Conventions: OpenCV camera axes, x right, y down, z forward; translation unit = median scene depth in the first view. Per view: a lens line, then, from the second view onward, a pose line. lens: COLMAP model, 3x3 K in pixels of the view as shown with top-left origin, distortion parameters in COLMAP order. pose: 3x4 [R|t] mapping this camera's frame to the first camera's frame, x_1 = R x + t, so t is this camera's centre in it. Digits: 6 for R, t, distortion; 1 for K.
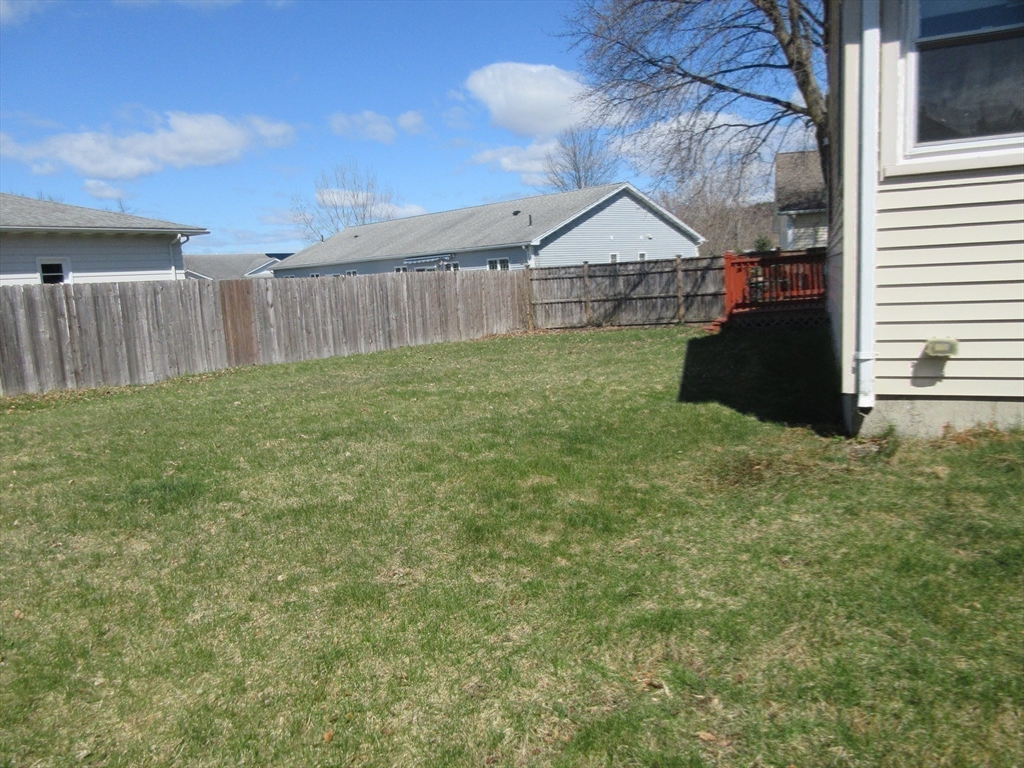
lens RADIAL K [[756.6, 0, 513.1], [0, 756.6, 386.5], [0, 0, 1]] dist [-0.005842, -0.005522]
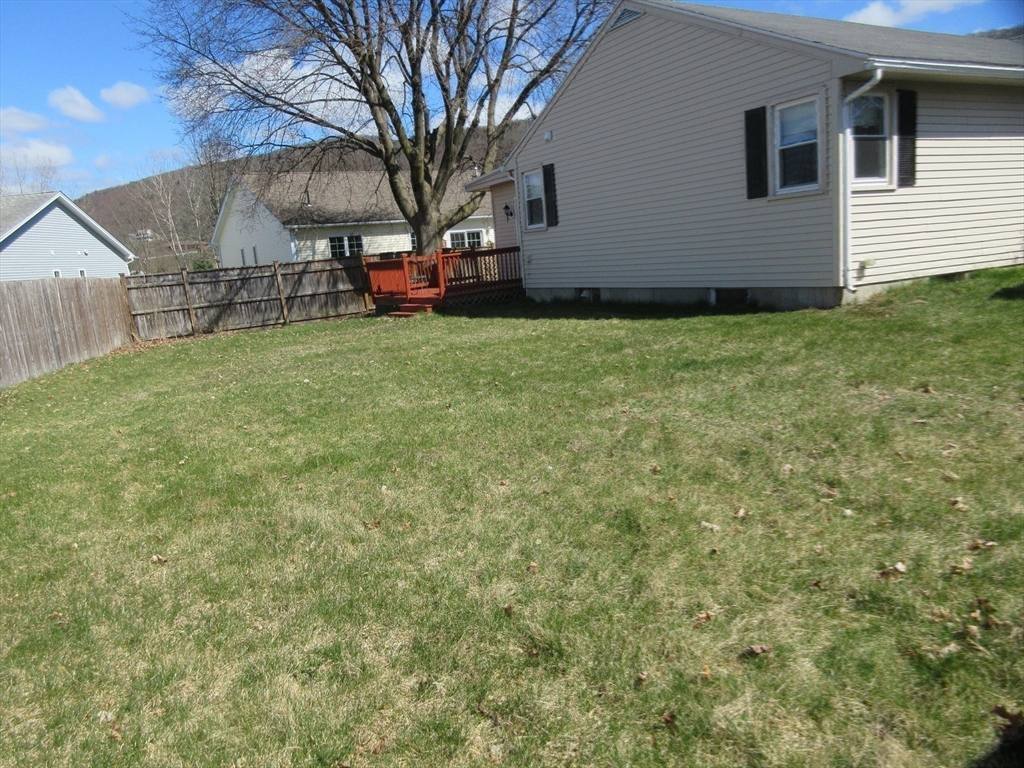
lens RADIAL K [[756.6, 0, 513.4], [0, 756.6, 381.5], [0, 0, 1]] dist [-0.005842, -0.005522]
pose [[0.646709, -0.125467, 0.752347, -0.385106], [0.154186, 0.987519, 0.032150, 0.013232], [-0.746990, 0.095209, 0.657982, 0.056872]]
